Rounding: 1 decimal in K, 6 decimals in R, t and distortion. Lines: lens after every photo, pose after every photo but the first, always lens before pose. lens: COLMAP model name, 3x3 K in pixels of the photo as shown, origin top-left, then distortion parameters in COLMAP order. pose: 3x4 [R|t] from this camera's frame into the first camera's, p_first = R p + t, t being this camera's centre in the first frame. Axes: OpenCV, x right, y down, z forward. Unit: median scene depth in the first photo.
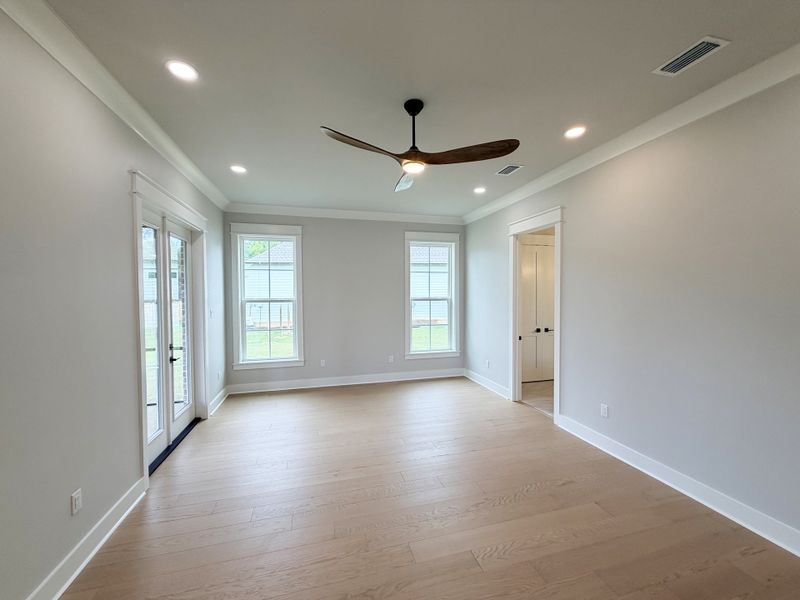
lens RADIAL K [[319.0, 0, 400.0], [0, 319.0, 300.0], [0, 0, 1]] dist [-0.001380, -0.000266]
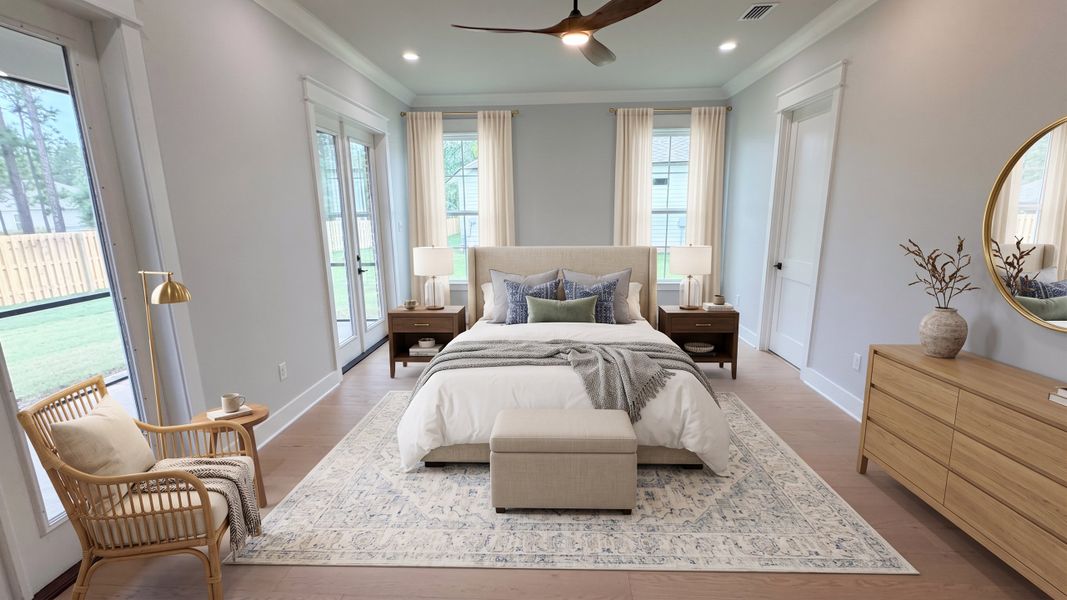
lens RADIAL K [[443.4, 0, 533.5], [0, 443.4, 300.0], [0, 0, 1]] dist [0.007835, 0.000068]
pose [[0.949284, 0.057640, -0.309091, 0.159871], [-0.000779, 0.983481, 0.181009, 0.016006], [0.314418, -0.171588, 0.933648, -0.098899]]
